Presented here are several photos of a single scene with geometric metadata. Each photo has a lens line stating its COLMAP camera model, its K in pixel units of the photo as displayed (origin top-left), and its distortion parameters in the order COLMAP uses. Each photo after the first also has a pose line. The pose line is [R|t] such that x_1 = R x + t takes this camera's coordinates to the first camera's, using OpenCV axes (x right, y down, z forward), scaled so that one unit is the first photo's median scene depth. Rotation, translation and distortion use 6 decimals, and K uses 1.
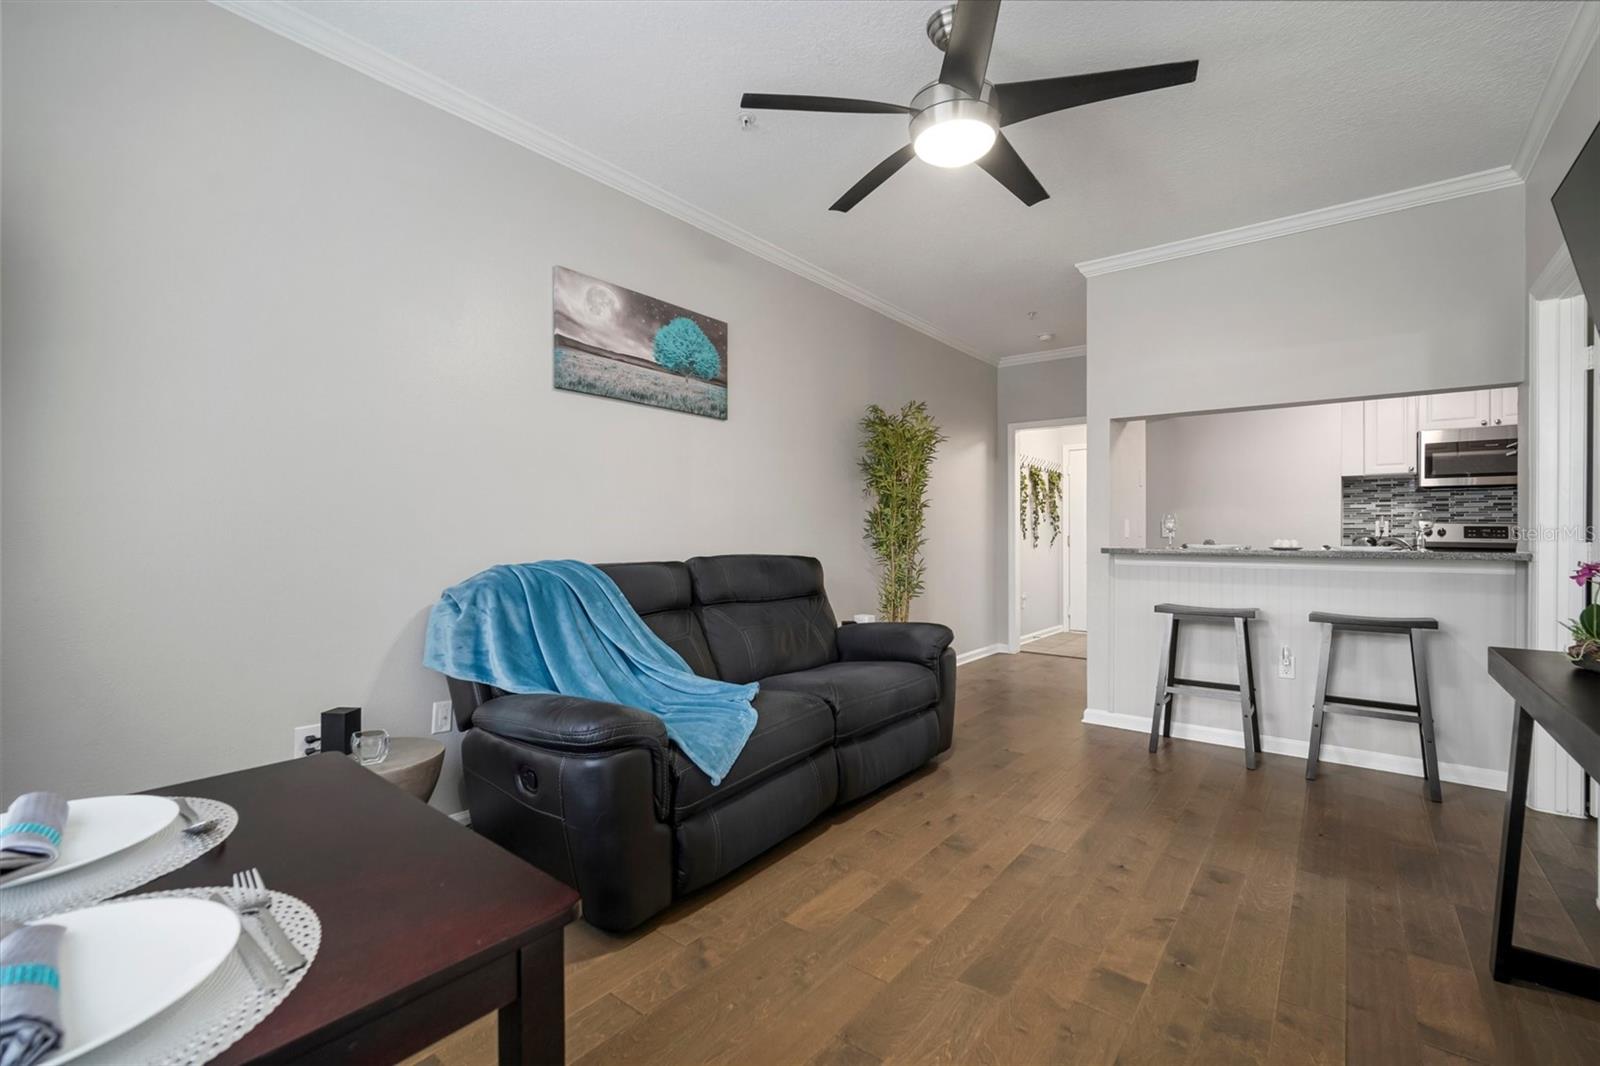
lens RADIAL K [[697.9, 0, 798.8], [0, 697.9, 536.5], [0, 0, 1]] dist [-0.007388, 0.003472]
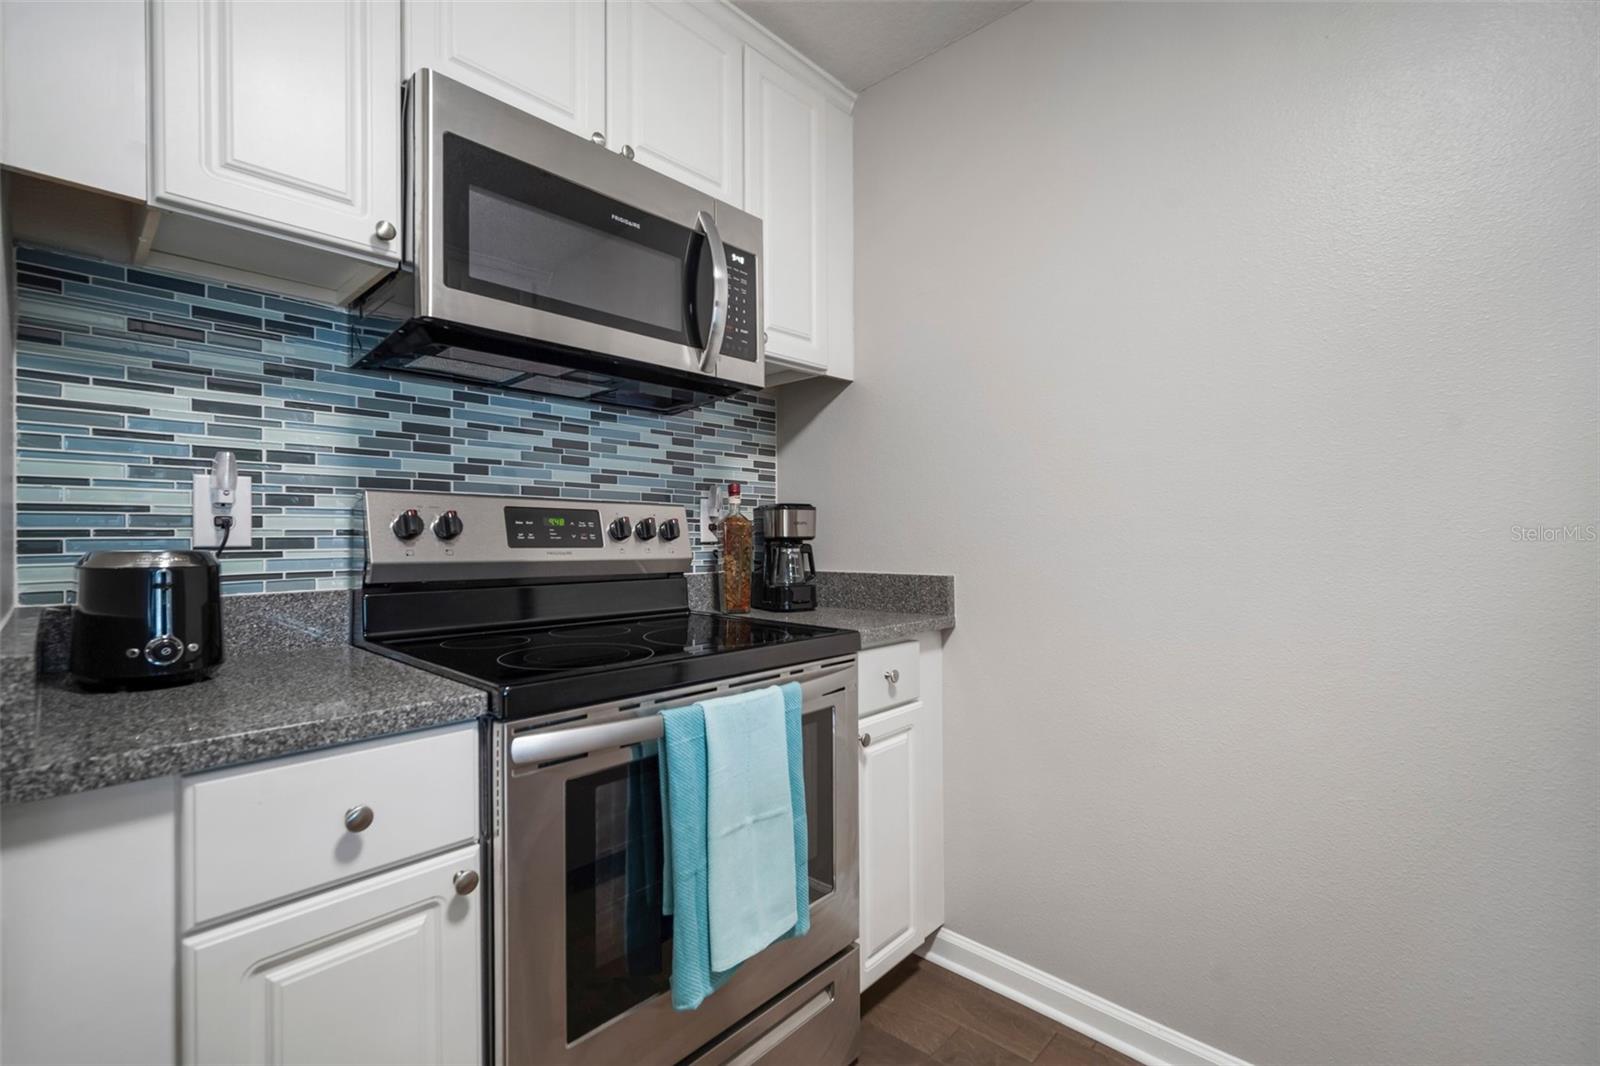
lens RADIAL K [[702.9, 0, 803.9], [0, 702.9, 528.4], [0, 0, 1]] dist [-0.003868, 0.000365]
pose [[0.066411, 0.000127, 0.997792, 1.047579], [0.004869, 0.999988, -0.000451, -0.007440], [-0.997780, 0.004888, 0.066410, 1.336301]]
